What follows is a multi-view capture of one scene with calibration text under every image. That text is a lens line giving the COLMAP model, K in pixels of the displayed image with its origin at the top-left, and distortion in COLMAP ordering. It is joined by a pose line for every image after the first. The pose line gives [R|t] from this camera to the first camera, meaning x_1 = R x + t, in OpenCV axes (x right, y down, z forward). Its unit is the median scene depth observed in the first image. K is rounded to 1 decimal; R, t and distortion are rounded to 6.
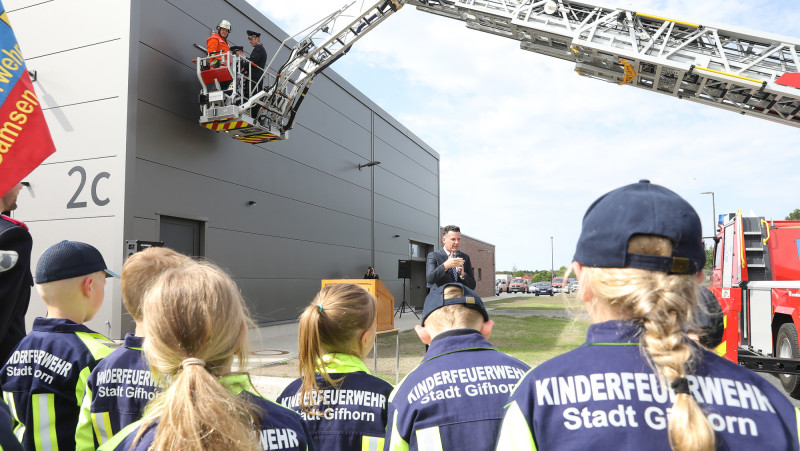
lens RADIAL K [[517.3, 0, 399.2], [0, 517.3, 252.6], [0, 0, 1]] dist [0.002815, 0.001151]
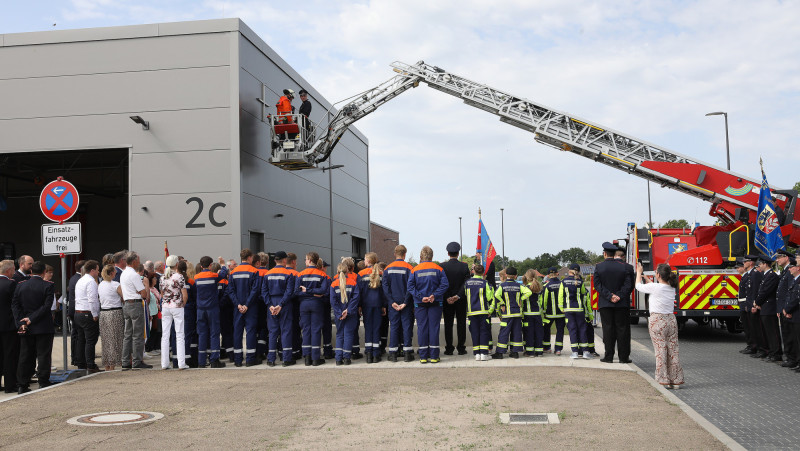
lens RADIAL K [[823.9, 0, 400.0], [0, 823.9, 225.5], [0, 0, 1]] dist [0.017782, -0.000861]
pose [[0.973606, -0.006856, 0.228131, -0.674818], [0.009815, 0.999882, -0.011839, -0.069174], [-0.228023, 0.013765, 0.973558, -1.431013]]
